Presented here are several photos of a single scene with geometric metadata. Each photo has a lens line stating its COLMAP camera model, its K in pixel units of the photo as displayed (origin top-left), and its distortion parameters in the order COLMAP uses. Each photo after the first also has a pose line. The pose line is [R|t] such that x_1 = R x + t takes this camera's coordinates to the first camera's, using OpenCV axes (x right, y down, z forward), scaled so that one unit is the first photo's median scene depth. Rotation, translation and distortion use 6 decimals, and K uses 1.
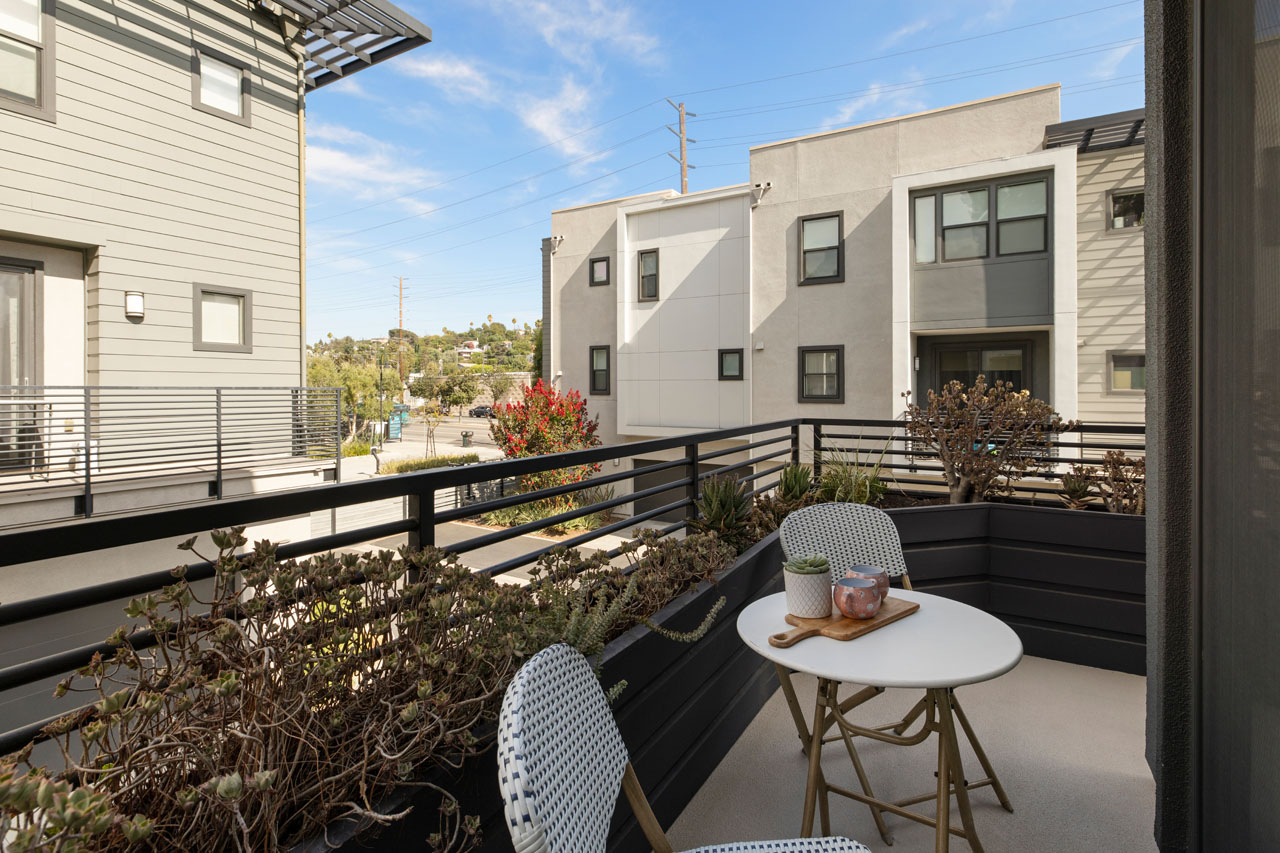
lens RADIAL K [[621.2, 0, 637.4], [0, 621.2, 402.9], [0, 0, 1]] dist [0.000786, -0.000561]
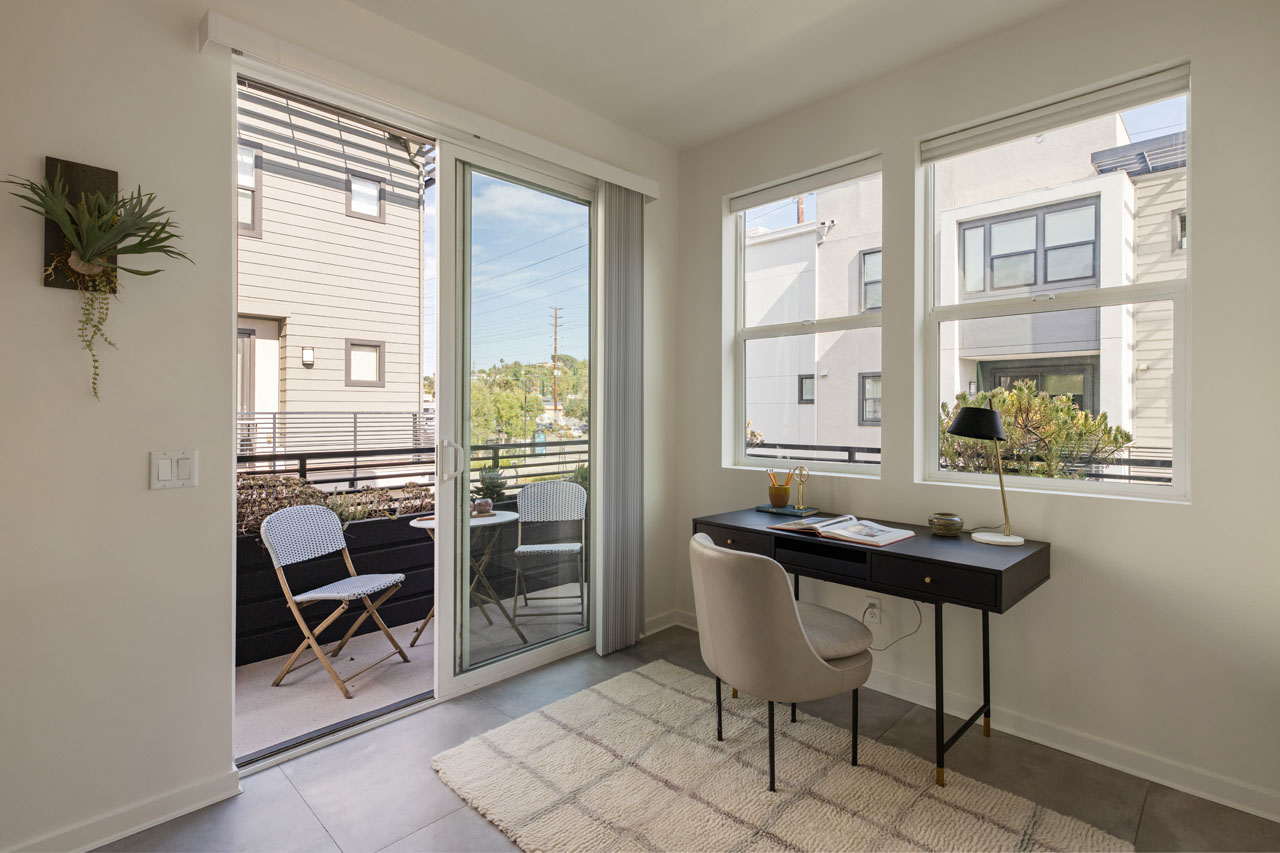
lens RADIAL K [[609.5, 0, 638.3], [0, 609.5, 420.6], [0, 0, 1]] dist [0.000895, -0.000252]
pose [[0.972670, 0.005333, -0.232131, 0.228271], [-0.006379, 0.999973, -0.003754, -0.003967], [0.232104, 0.005133, 0.972677, -0.174682]]
